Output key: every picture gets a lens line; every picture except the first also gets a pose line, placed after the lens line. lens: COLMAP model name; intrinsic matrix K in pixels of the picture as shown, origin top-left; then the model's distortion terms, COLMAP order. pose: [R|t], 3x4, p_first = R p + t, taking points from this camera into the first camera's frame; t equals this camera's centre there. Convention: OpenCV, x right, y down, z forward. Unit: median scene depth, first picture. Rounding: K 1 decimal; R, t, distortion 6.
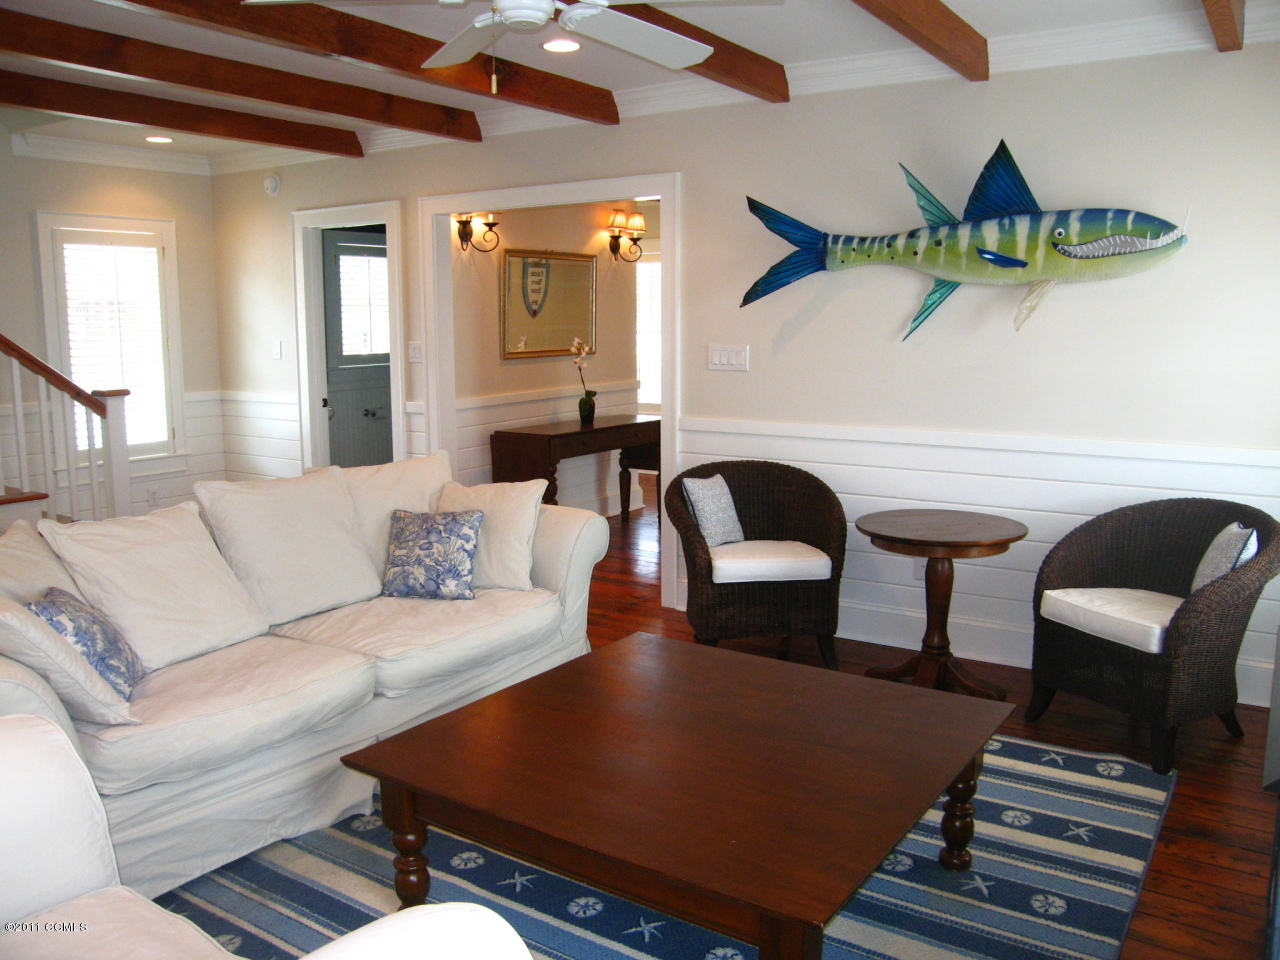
lens RADIAL K [[1038.9, 0, 661.1], [0, 1038.9, 472.9], [0, 0, 1]] dist [-0.144543, 0.115338]
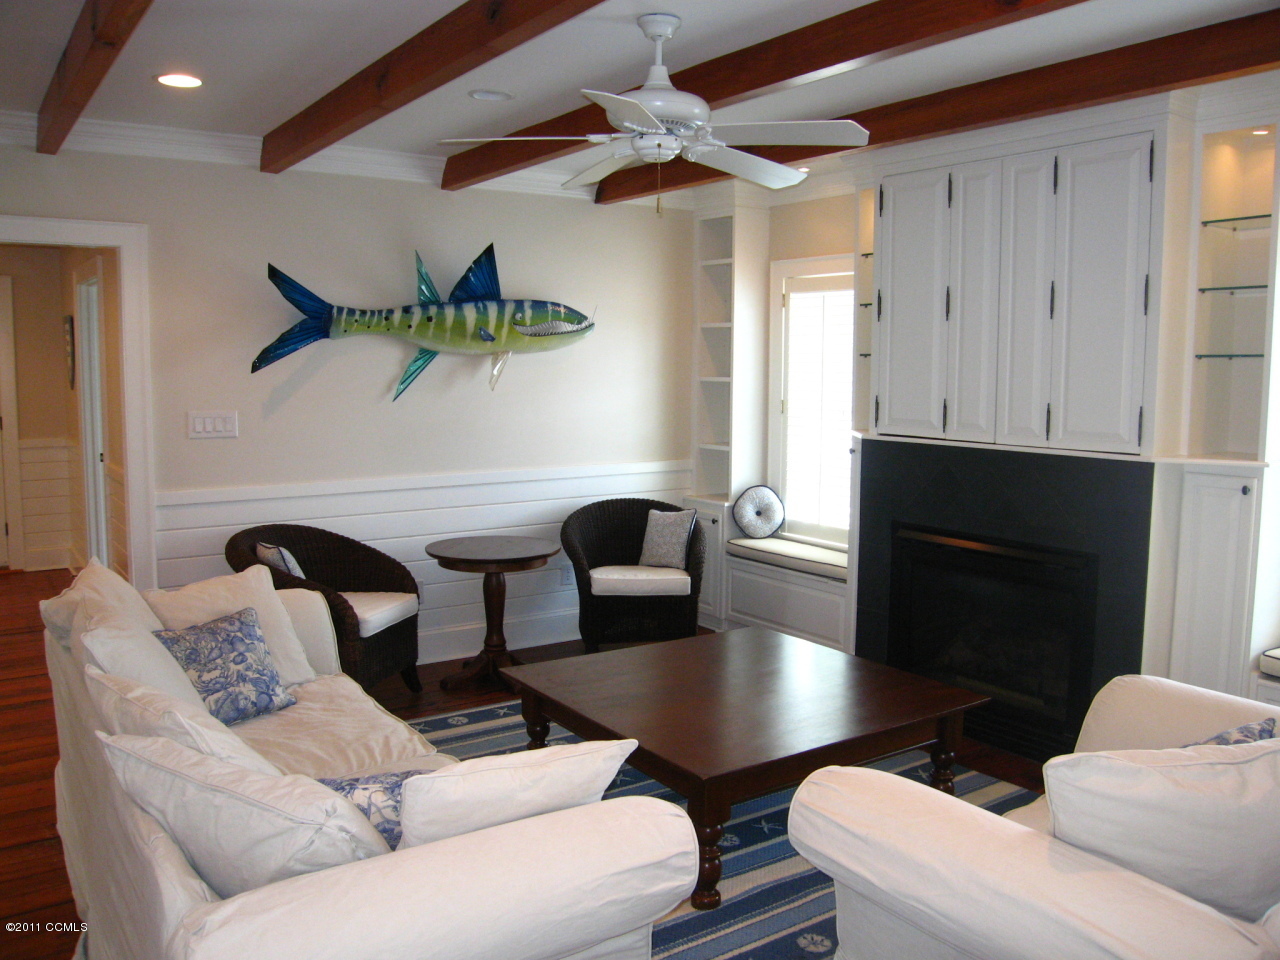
lens RADIAL K [[1038.9, 0, 661.1], [0, 1038.9, 472.9], [0, 0, 1]] dist [-0.144543, 0.115338]
pose [[0.373540, -0.087809, 0.923449, -0.772302], [0.128469, 0.990813, 0.042249, -0.063904], [-0.918675, 0.102853, 0.381389, 0.317320]]
